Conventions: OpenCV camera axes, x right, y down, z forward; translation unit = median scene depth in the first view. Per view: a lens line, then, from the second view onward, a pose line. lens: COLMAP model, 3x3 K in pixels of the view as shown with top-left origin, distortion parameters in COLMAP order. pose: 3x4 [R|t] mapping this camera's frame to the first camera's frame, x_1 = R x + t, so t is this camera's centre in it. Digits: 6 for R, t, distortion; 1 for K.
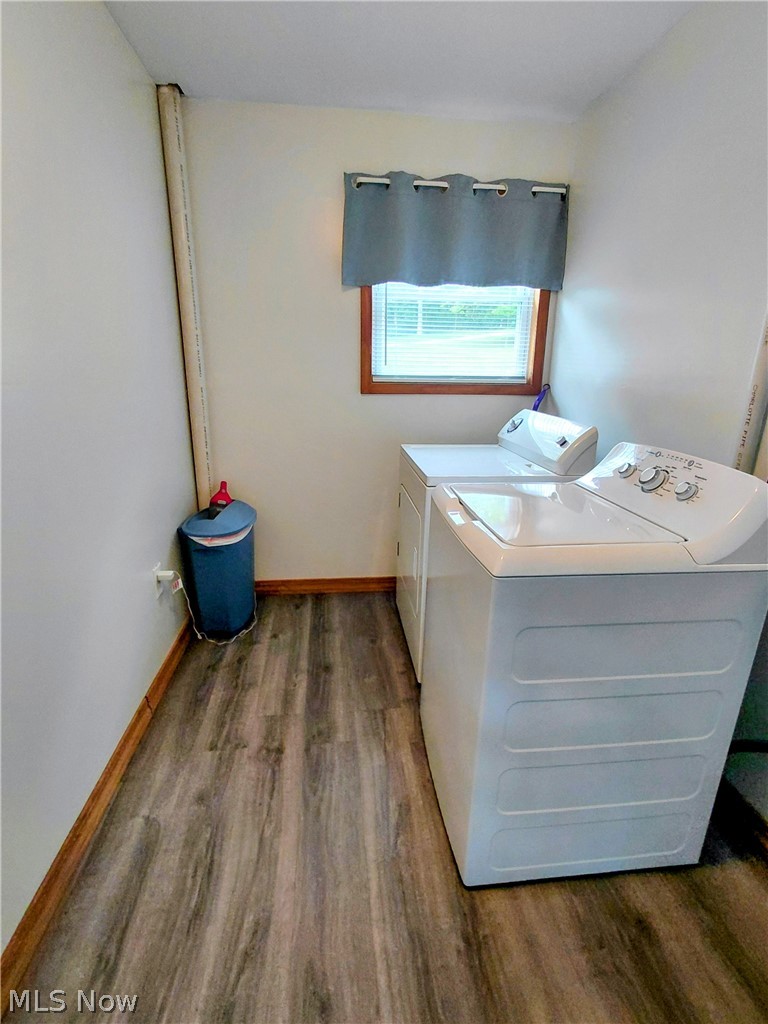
lens RADIAL K [[473.5, 0, 381.1], [0, 473.5, 509.3], [0, 0, 1]] dist [-0.006079, 0.003468]
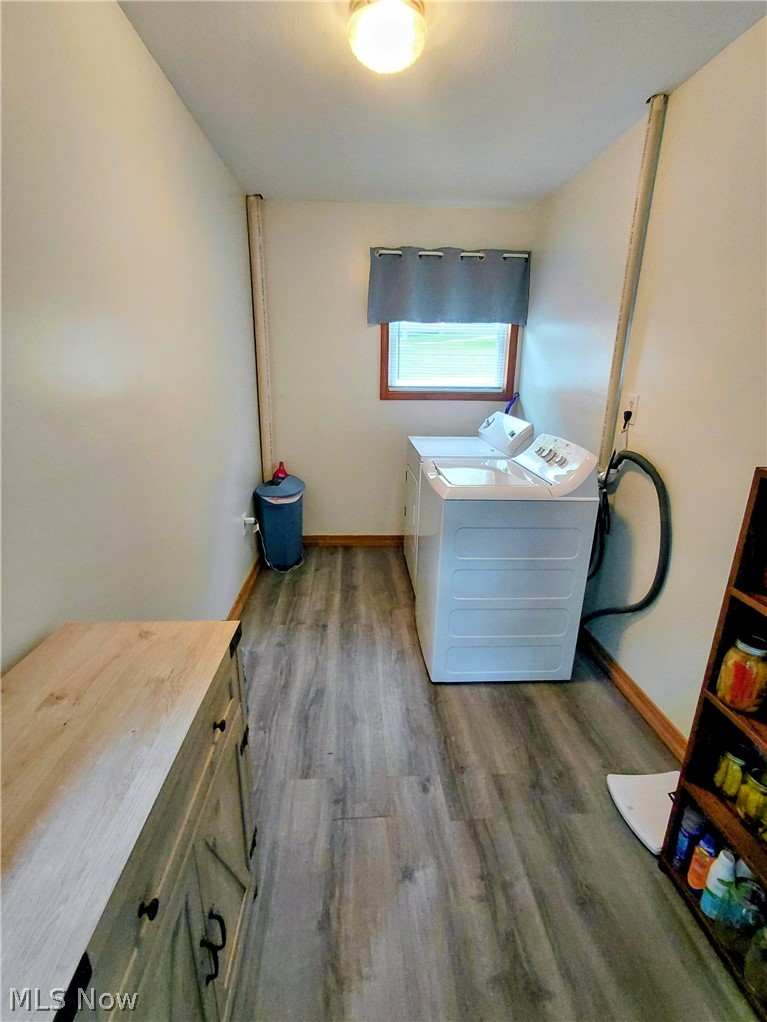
lens RADIAL K [[472.6, 0, 383.2], [0, 472.6, 510.6], [0, 0, 1]] dist [-0.006079, 0.003468]
pose [[0.999043, 0.014571, -0.041251, 0.033597], [-0.014185, 0.999853, 0.009629, 0.080474], [0.041385, -0.009035, 0.999102, -0.459290]]
